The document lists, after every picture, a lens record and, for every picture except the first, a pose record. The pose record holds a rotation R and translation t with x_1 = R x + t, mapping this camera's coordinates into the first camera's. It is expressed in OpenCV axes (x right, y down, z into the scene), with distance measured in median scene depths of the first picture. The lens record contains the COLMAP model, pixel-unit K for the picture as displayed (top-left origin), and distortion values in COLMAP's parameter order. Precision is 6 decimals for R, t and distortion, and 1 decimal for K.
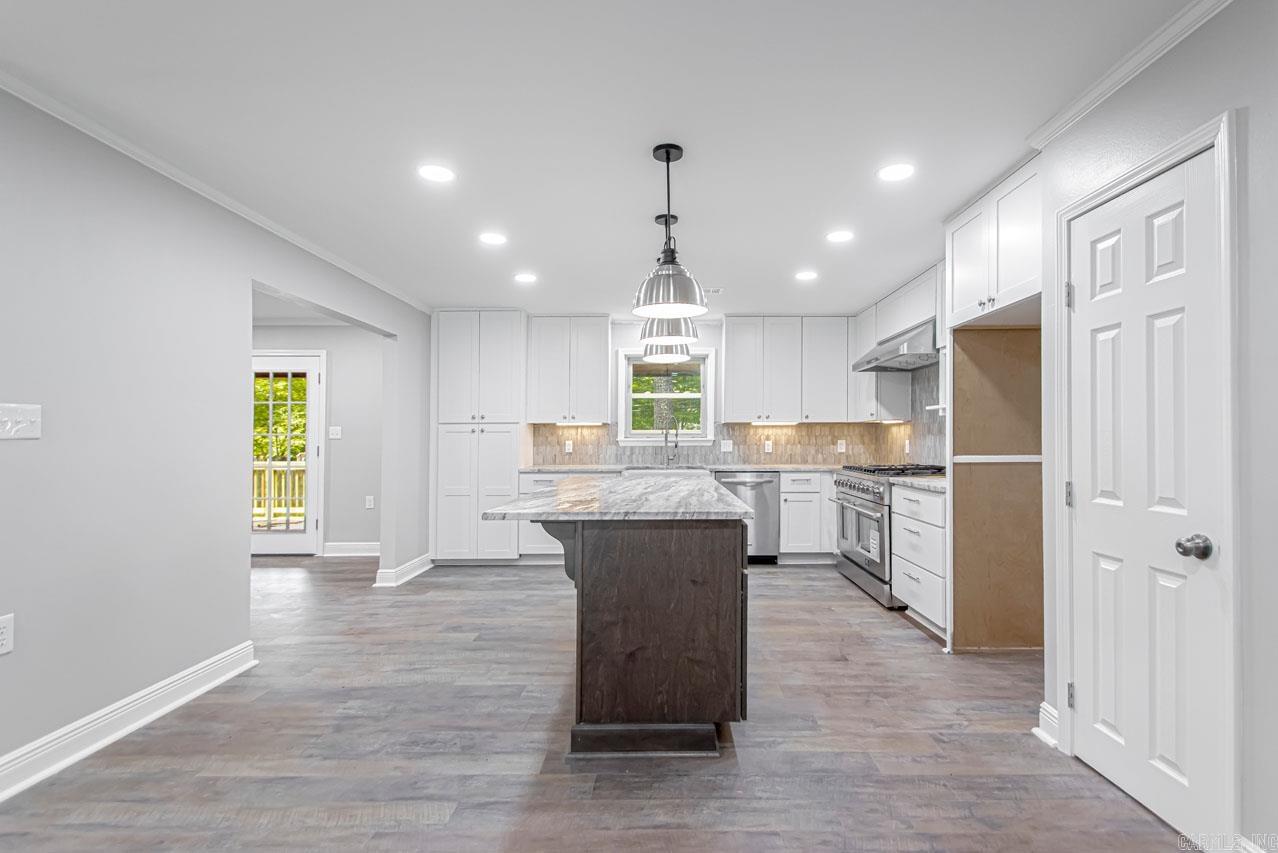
lens RADIAL K [[609.9, 0, 649.2], [0, 609.9, 422.5], [0, 0, 1]] dist [0.042658, -0.031218]
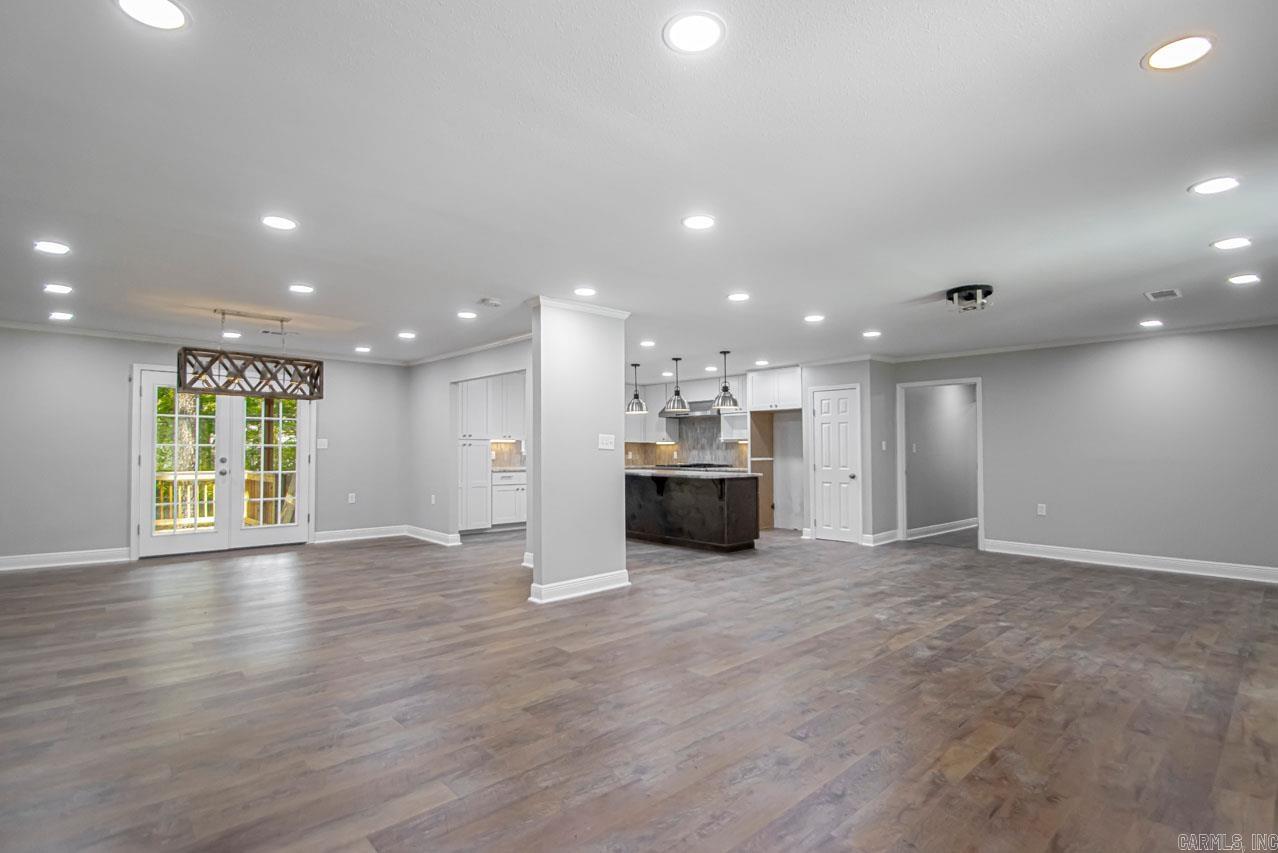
lens RADIAL K [[583.0, 0, 608.8], [0, 583.0, 425.3], [0, 0, 1]] dist [0.012381, -0.009901]
pose [[0.768079, 0.034548, 0.639422, -0.990816], [-0.023503, 0.999392, -0.025765, -0.005656], [-0.639924, 0.004761, 0.768424, -0.351484]]
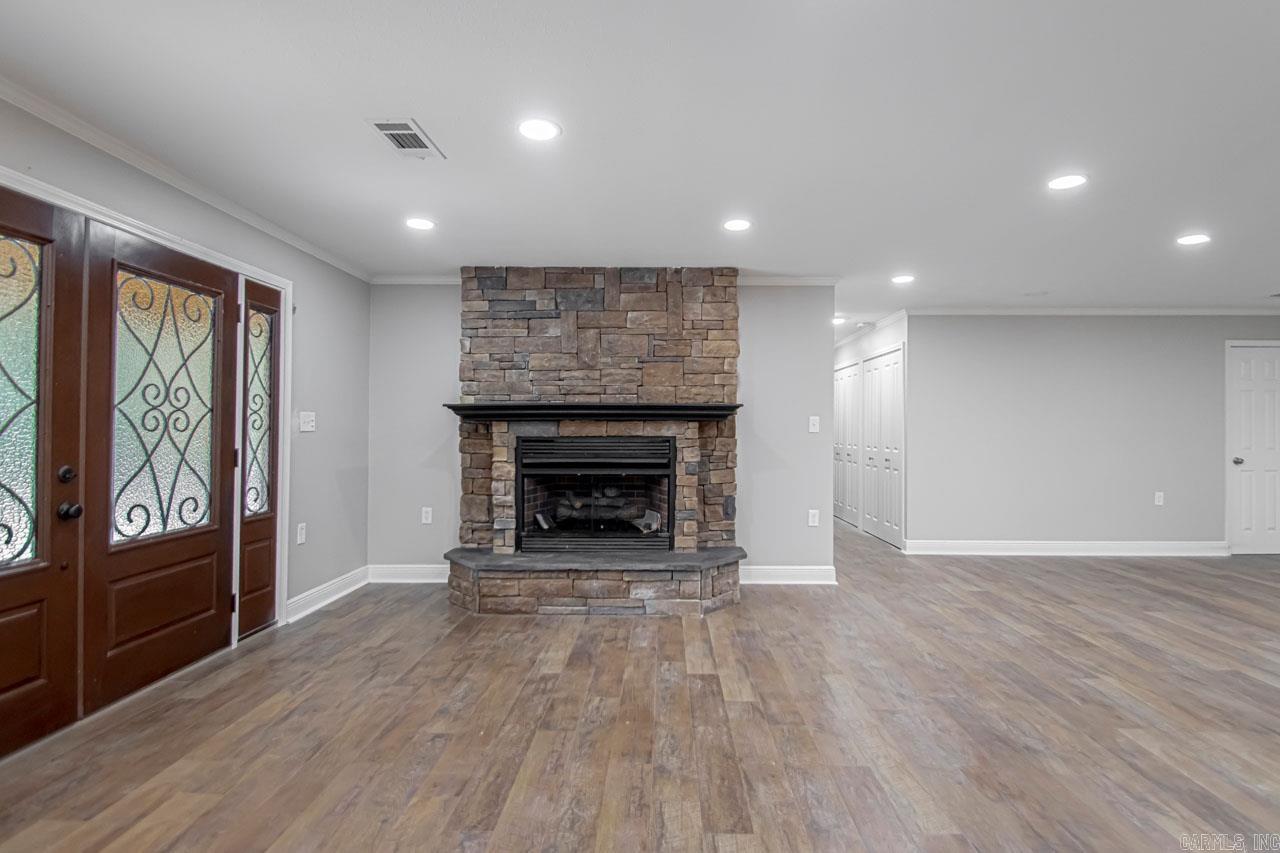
lens RADIAL K [[633.0, 0, 661.4], [0, 633.0, 425.1], [0, 0, 1]] dist [0.017935, -0.018908]
pose [[-0.002651, -0.002031, -0.999994, -0.341915], [0.021229, 0.999772, -0.002087, -0.003640], [0.999771, -0.021234, -0.002607, -0.069951]]
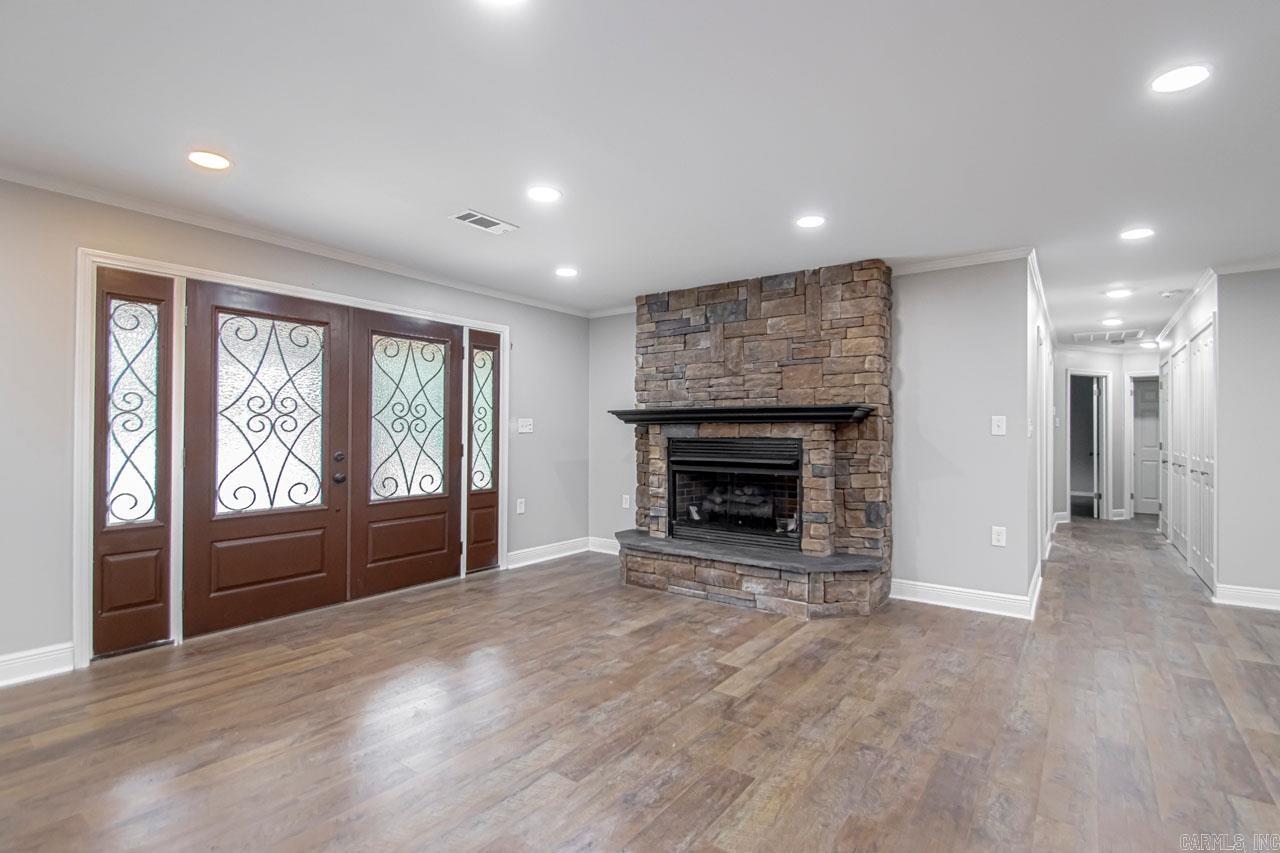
lens RADIAL K [[600.7, 0, 640.0], [0, 600.7, 426.5], [0, 0, 1]] dist [0.013197, -0.013489]
pose [[-0.586922, -0.003073, -0.809637, -0.402311], [0.019208, 0.999658, -0.017718, 0.003723], [0.809415, -0.025951, -0.586663, 0.215763]]
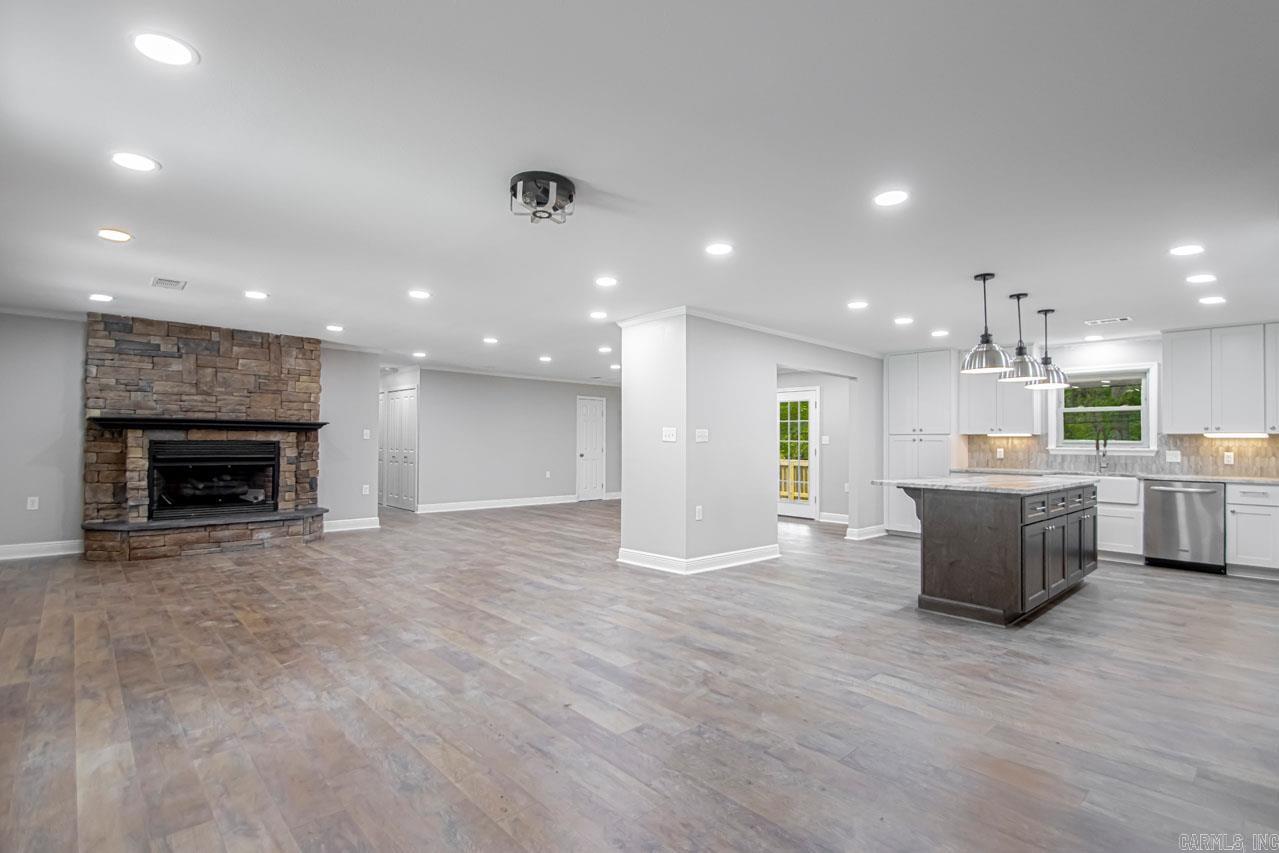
lens RADIAL K [[570.3, 0, 665.0], [0, 570.3, 444.7], [0, 0, 1]] dist [0.019485, -0.014247]
pose [[0.714867, 0.014460, -0.699111, 0.222443], [0.003043, 0.999712, 0.023789, -0.008164], [0.699254, -0.019134, 0.714617, -0.332692]]
